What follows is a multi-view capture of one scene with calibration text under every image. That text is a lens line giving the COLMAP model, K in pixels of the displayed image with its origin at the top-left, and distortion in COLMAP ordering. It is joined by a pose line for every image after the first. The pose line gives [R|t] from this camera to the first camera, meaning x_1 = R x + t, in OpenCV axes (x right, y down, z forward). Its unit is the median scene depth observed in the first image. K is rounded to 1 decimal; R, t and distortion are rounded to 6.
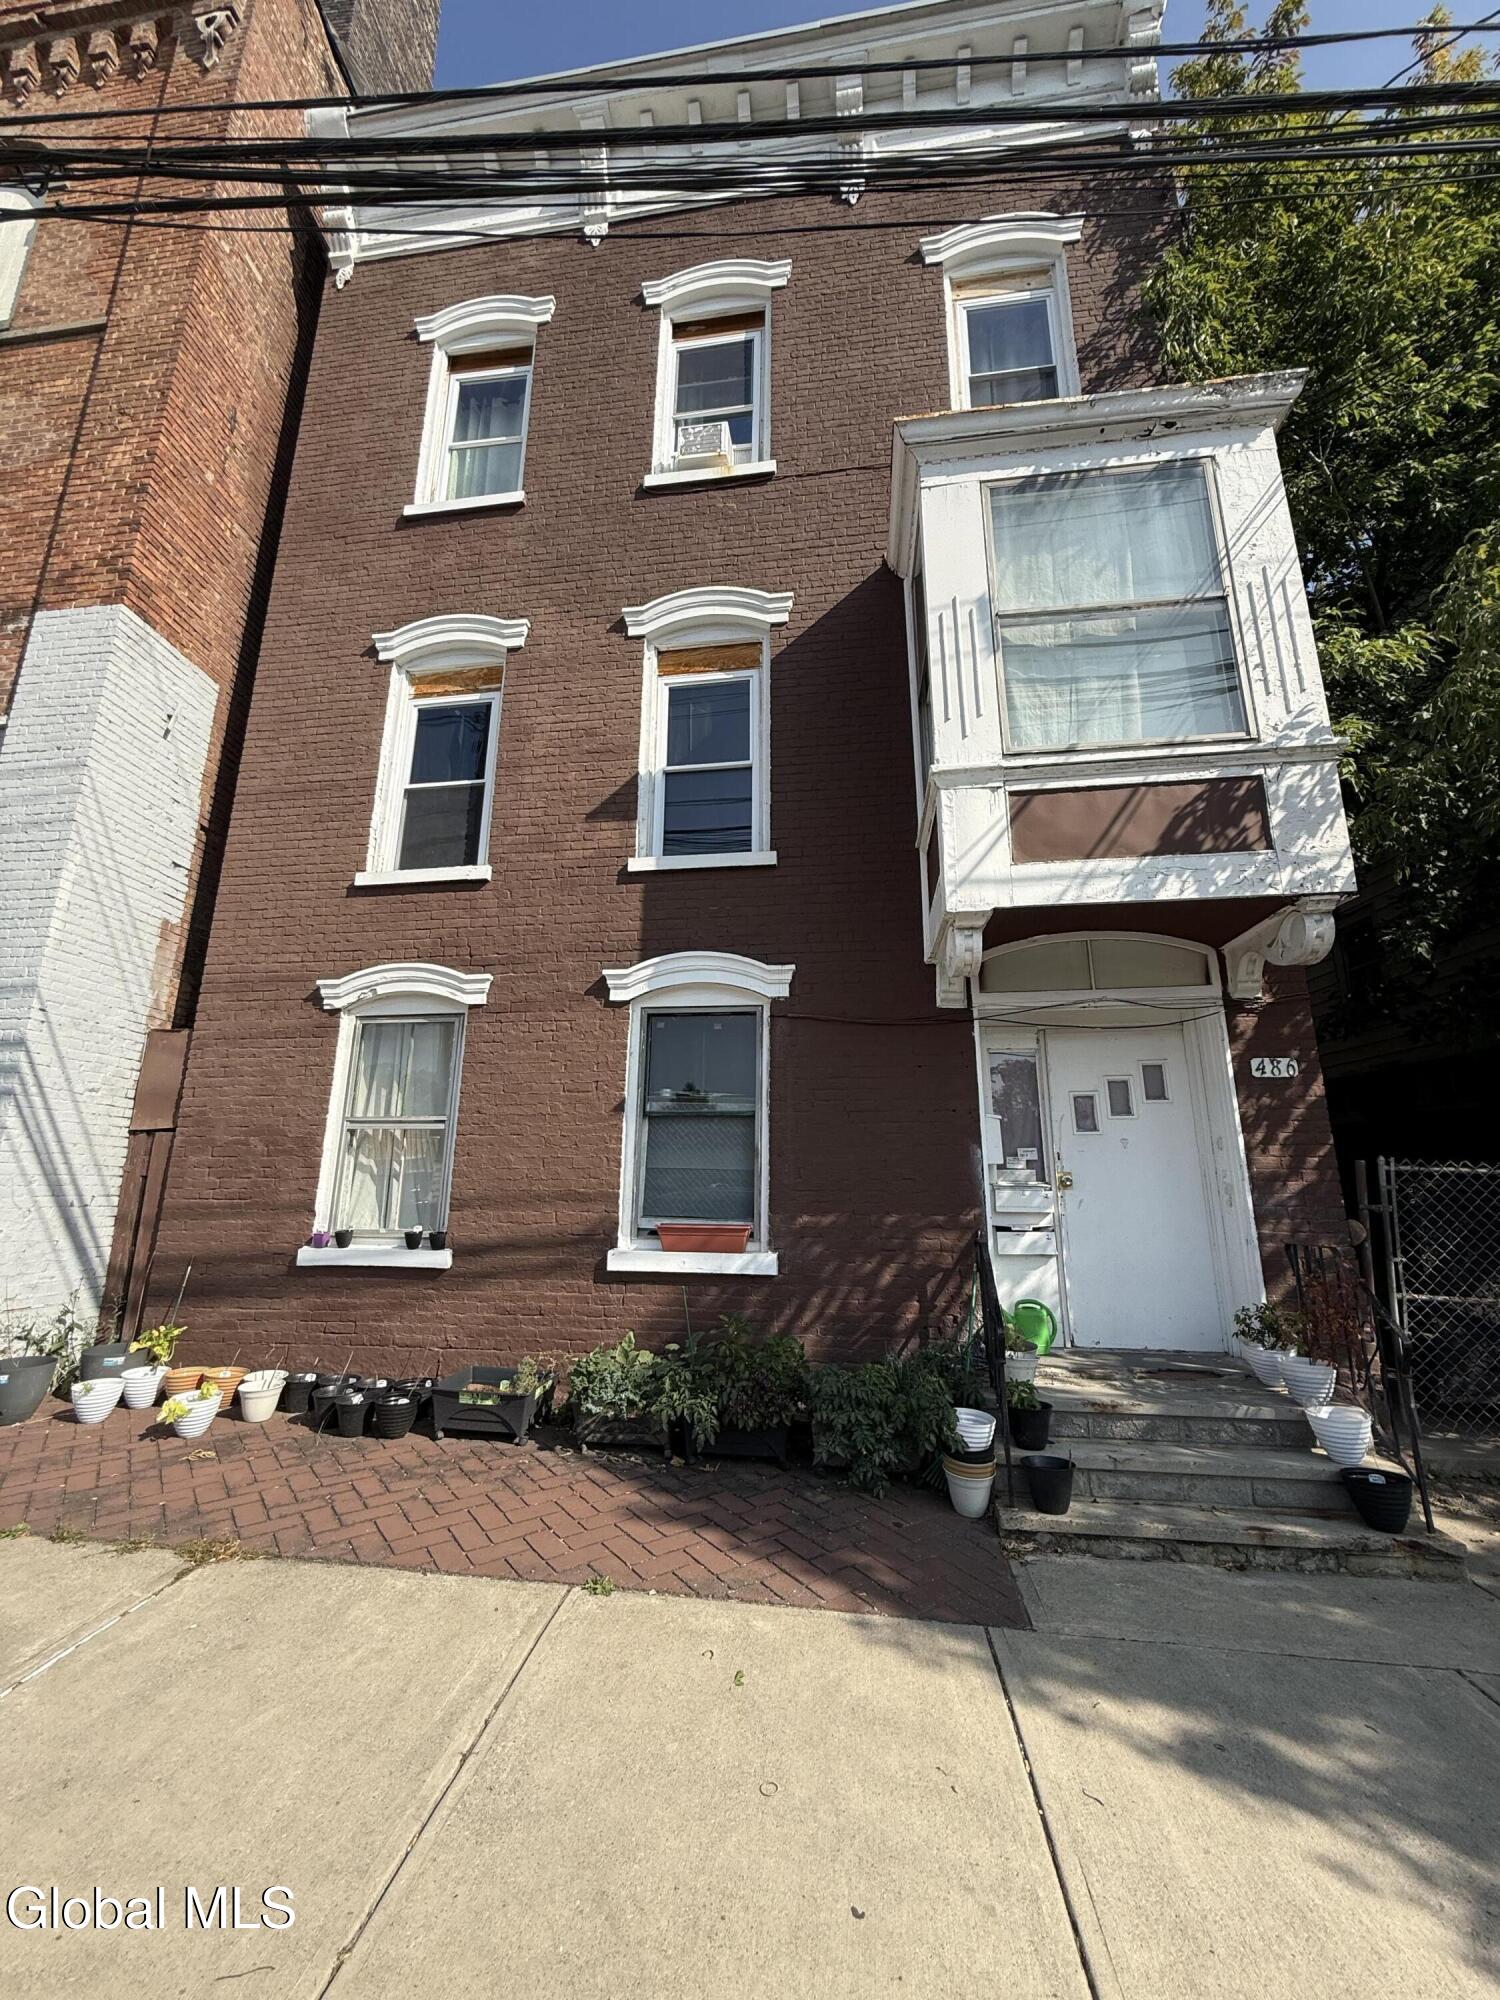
lens RADIAL K [[795.9, 0, 750.3], [0, 795.9, 996.1], [0, 0, 1]] dist [-0.000225, -0.000223]
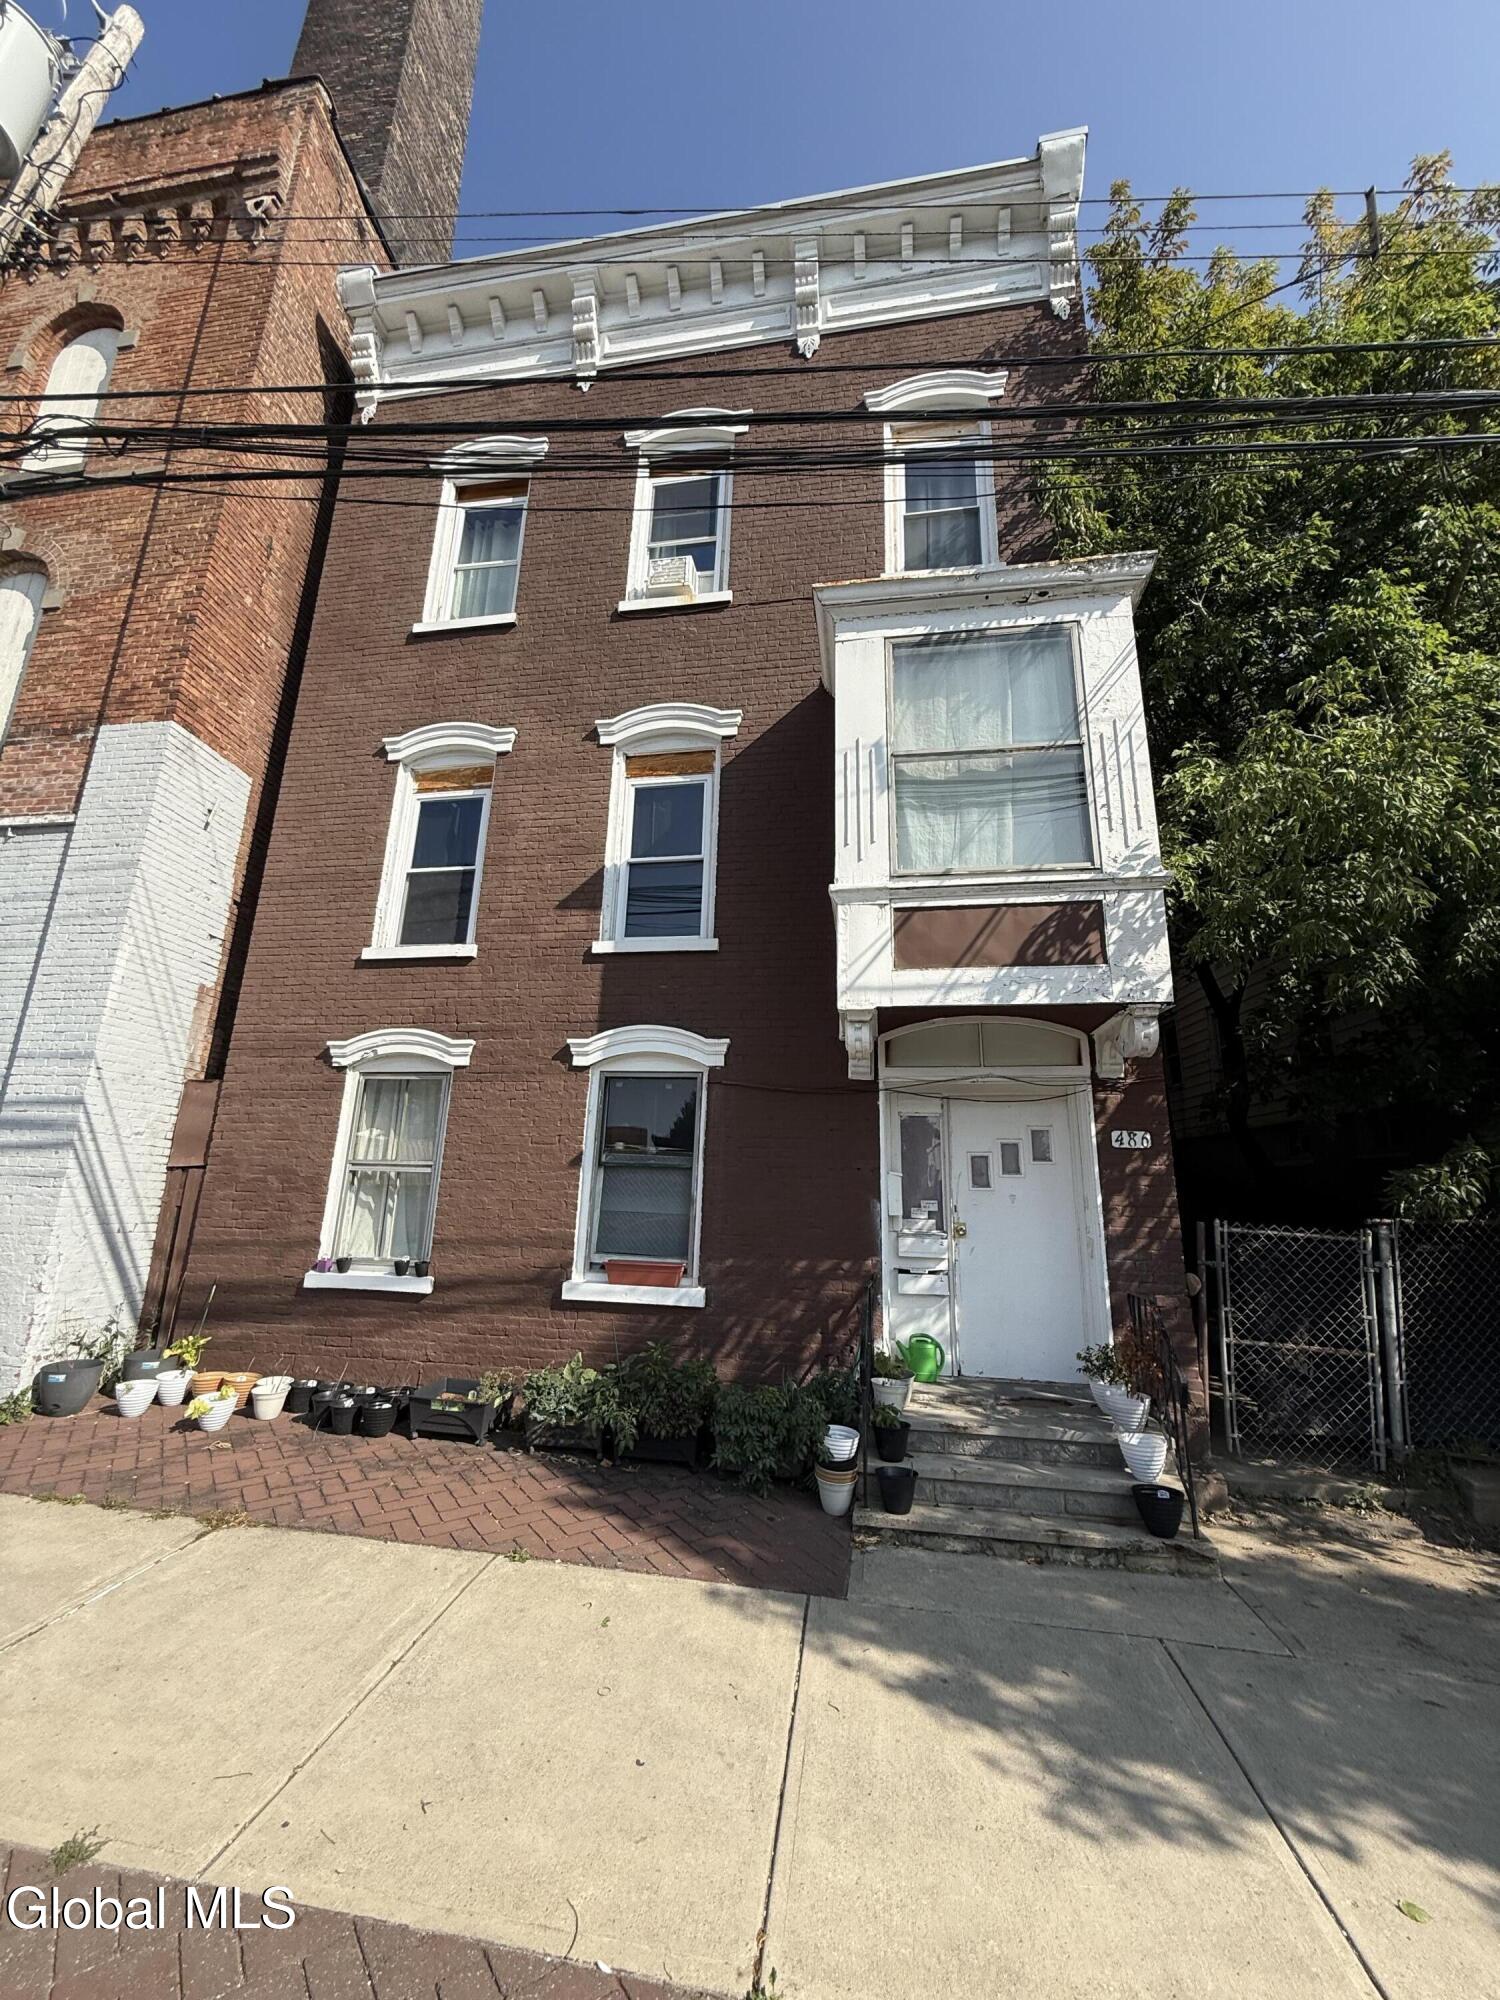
lens RADIAL K [[794.6, 0, 749.9], [0, 794.6, 996.3], [0, 0, 1]] dist [0.000358, -0.000535]
pose [[0.999464, 0.014200, -0.029495, 0.126327], [-0.014618, 0.999795, -0.014007, -0.090731], [0.029290, 0.014430, 0.999467, -0.172858]]
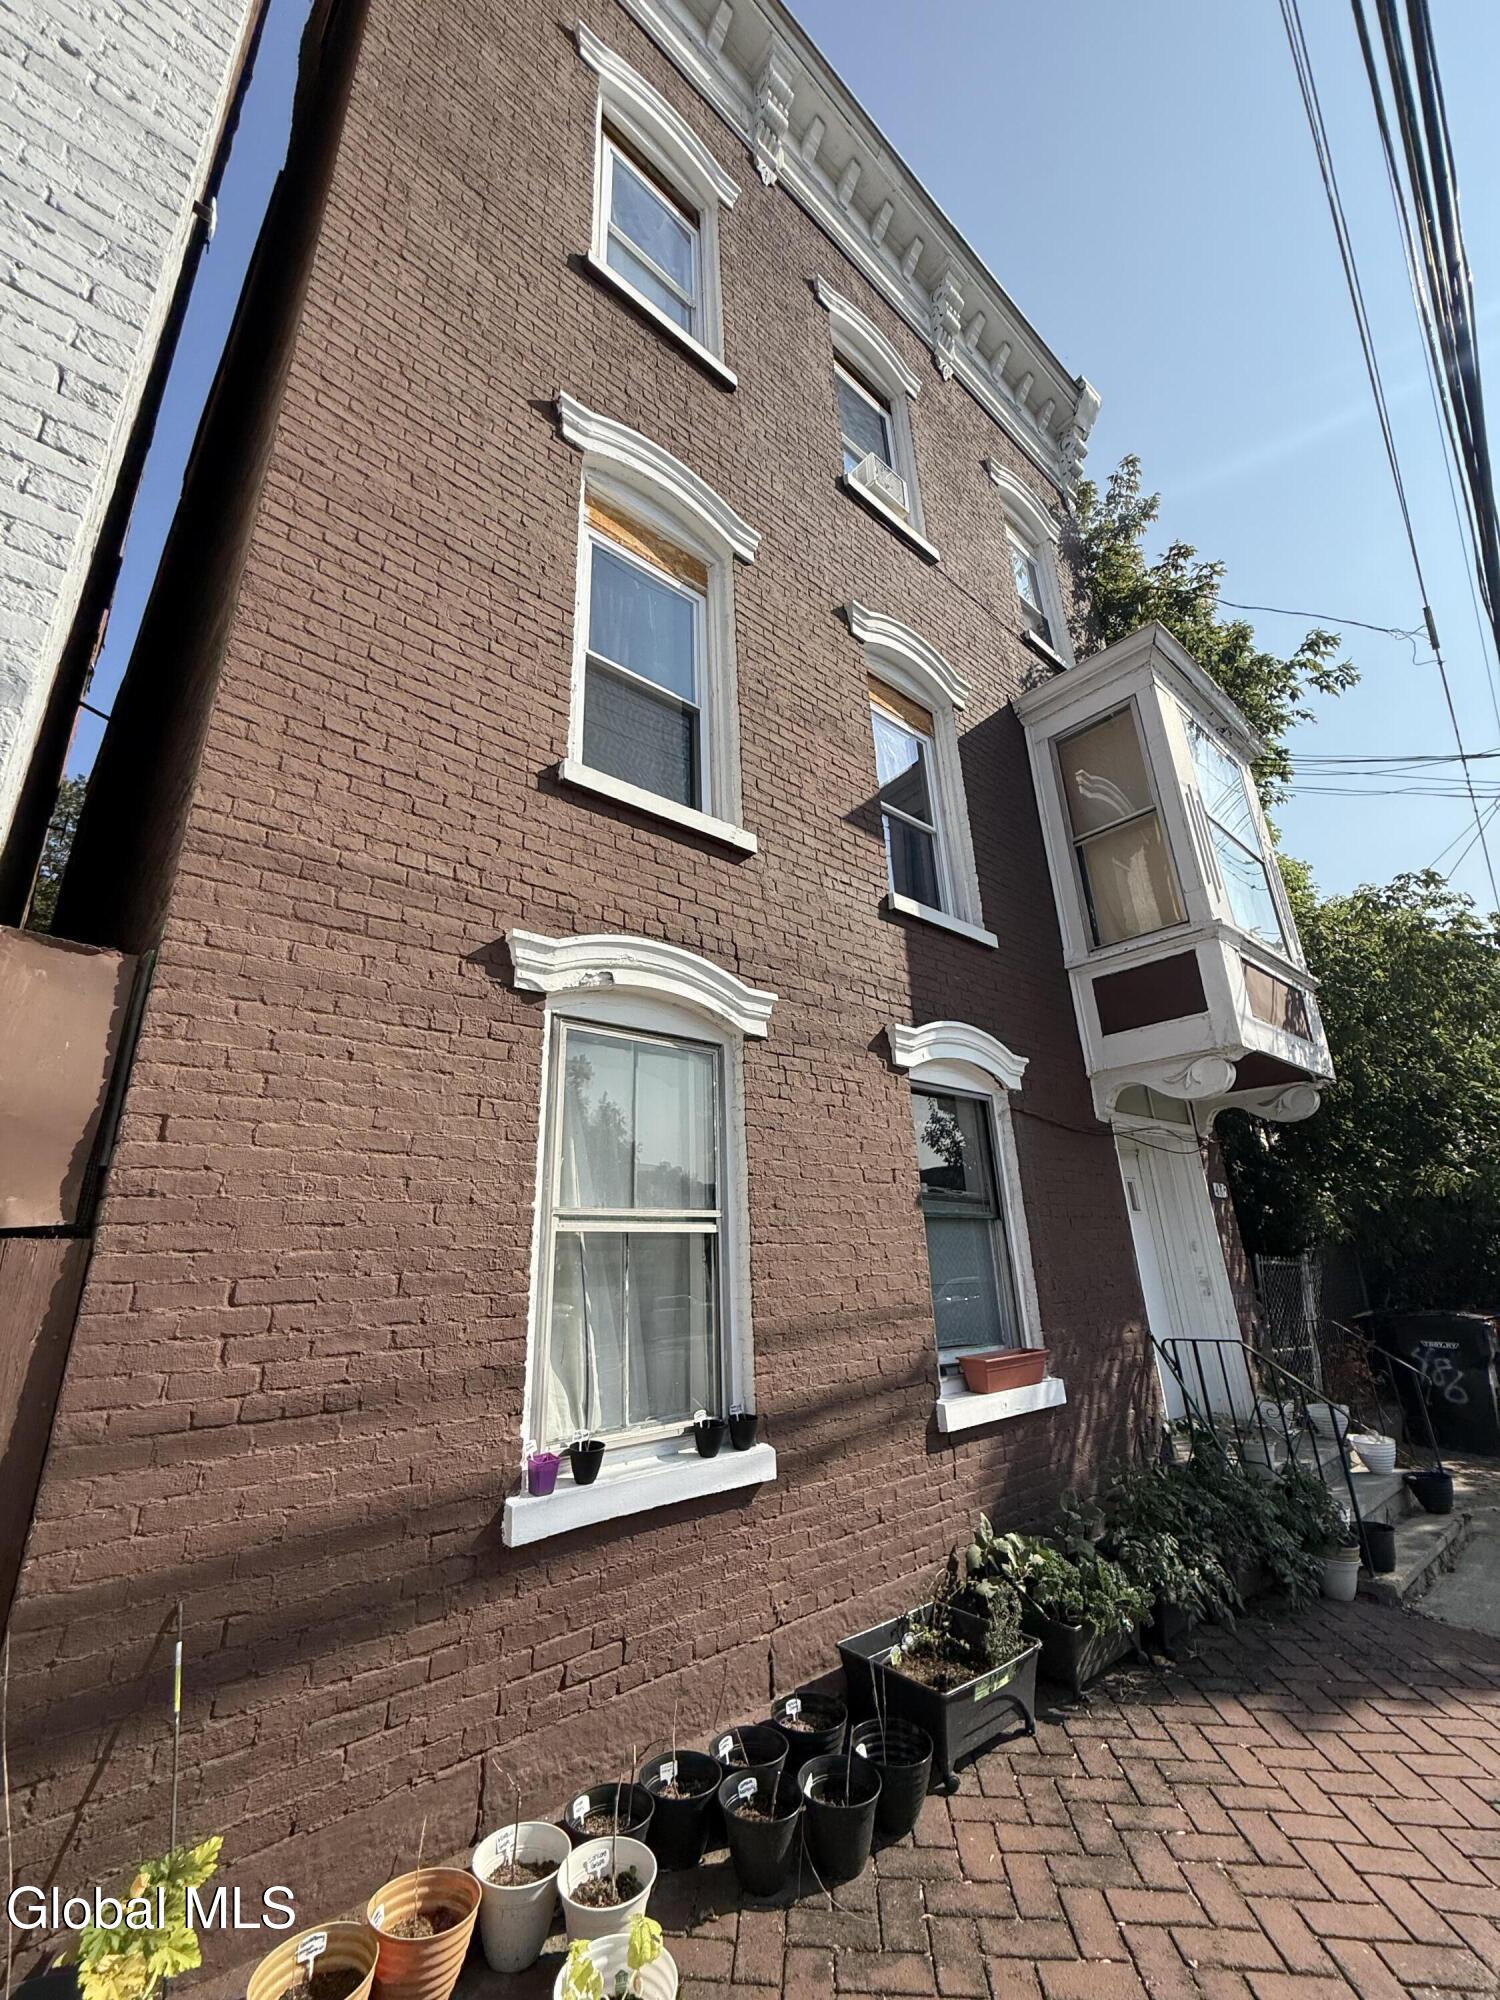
lens RADIAL K [[794.6, 0, 749.9], [0, 794.6, 996.3], [0, 0, 1]] dist [0.000358, -0.000535]
pose [[0.662485, 0.215793, 0.717319, -0.915306], [-0.136441, 0.976349, -0.167708, 0.098913], [-0.736544, 0.013232, 0.676260, 0.630461]]
